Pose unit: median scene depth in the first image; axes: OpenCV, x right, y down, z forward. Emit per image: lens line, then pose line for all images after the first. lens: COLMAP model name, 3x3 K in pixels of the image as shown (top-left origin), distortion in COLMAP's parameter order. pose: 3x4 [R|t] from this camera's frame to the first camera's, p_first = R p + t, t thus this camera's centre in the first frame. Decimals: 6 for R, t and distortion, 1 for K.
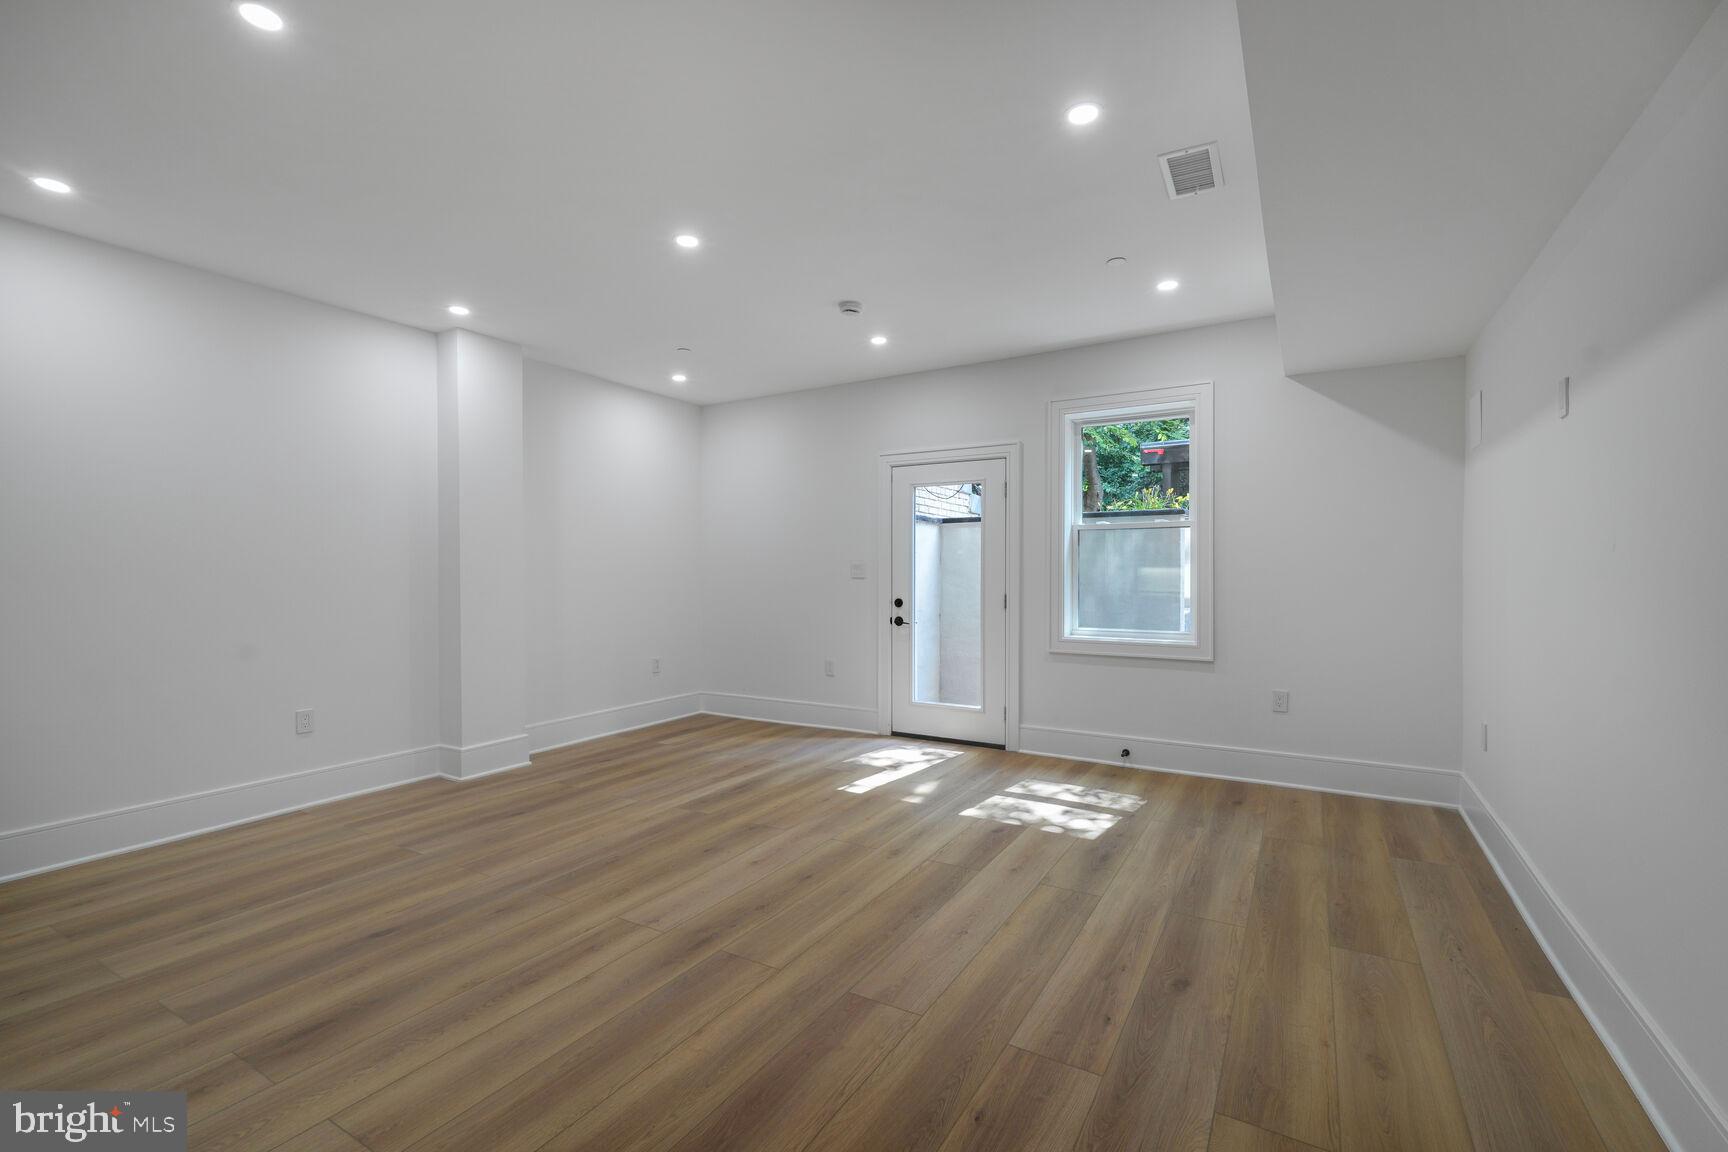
lens RADIAL K [[755.1, 0, 866.0], [0, 755.1, 578.0], [0, 0, 1]] dist [-0.003385, -0.000634]
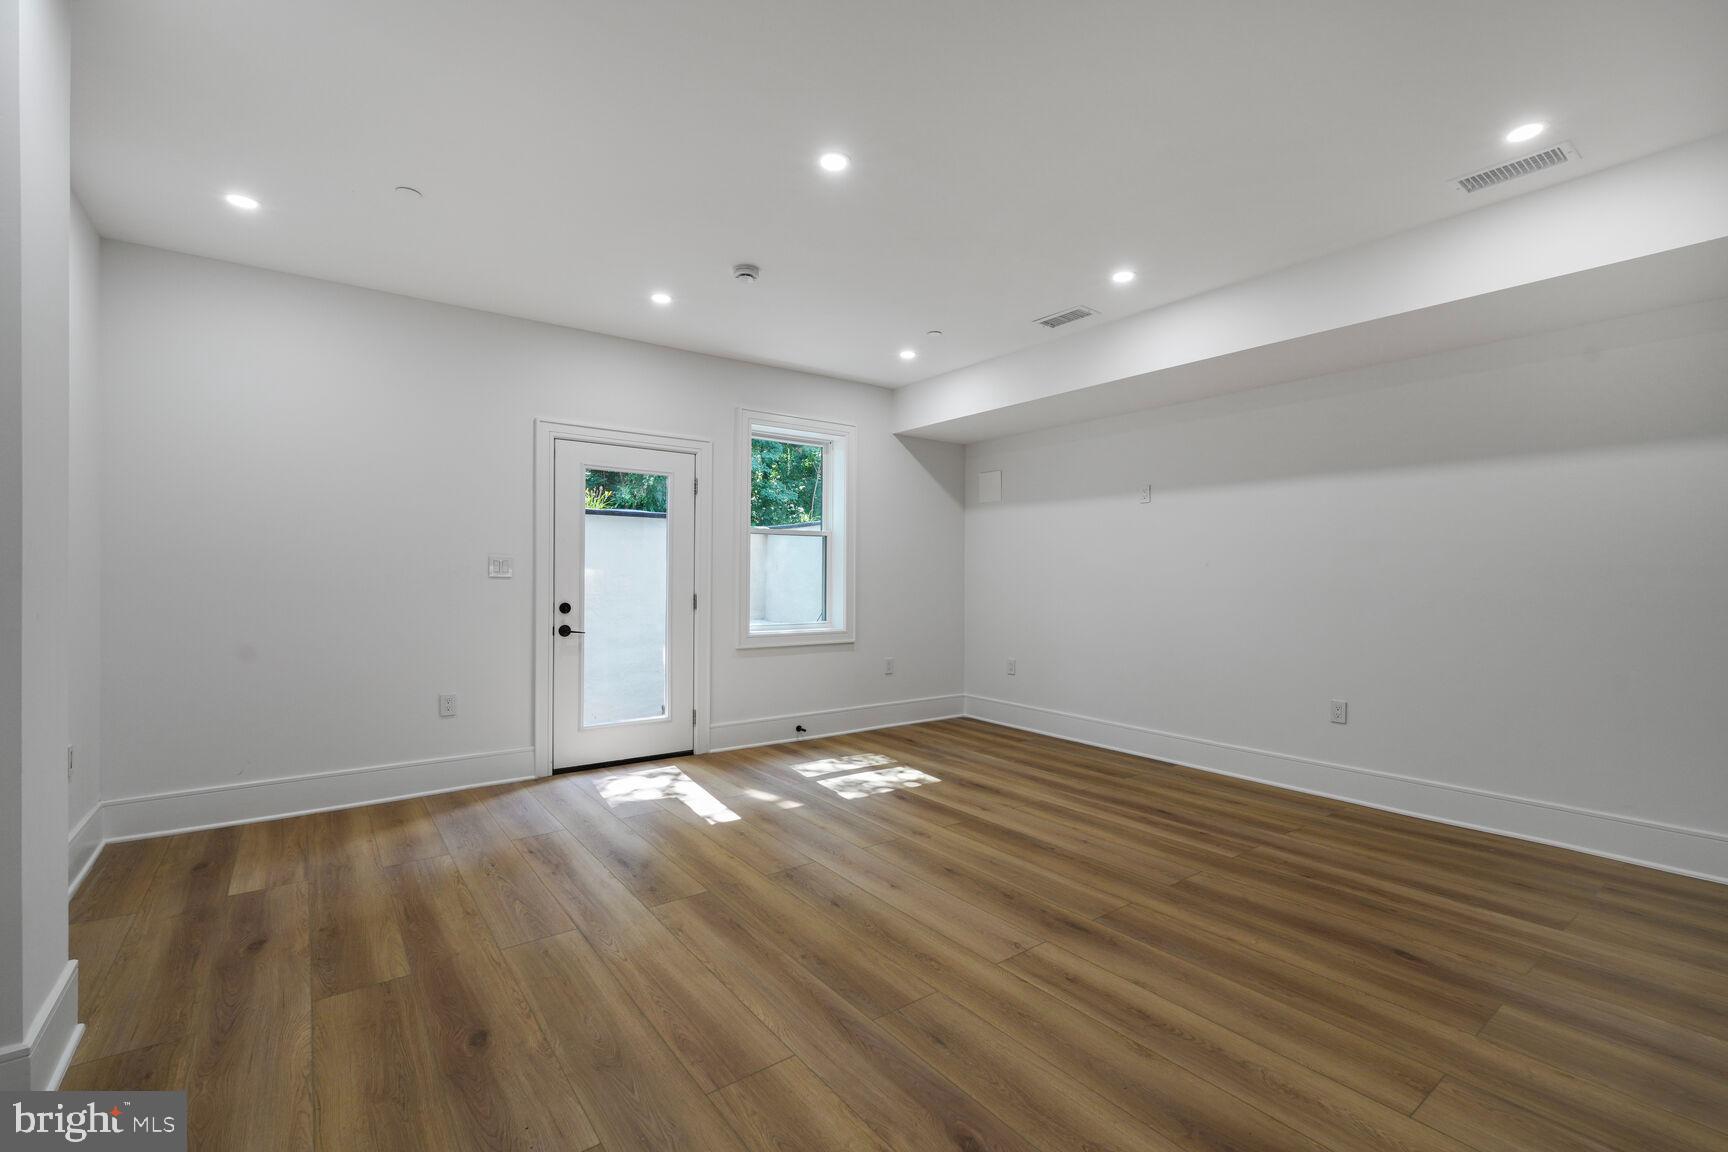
lens RADIAL K [[755.1, 0, 866.0], [0, 755.1, 578.0], [0, 0, 1]] dist [-0.003385, -0.000634]
pose [[0.378399, 0.001202, 0.925642, -0.852623], [0.001074, 0.999998, -0.001737, 0.003374], [-0.925642, 0.001651, 0.378397, 0.577465]]
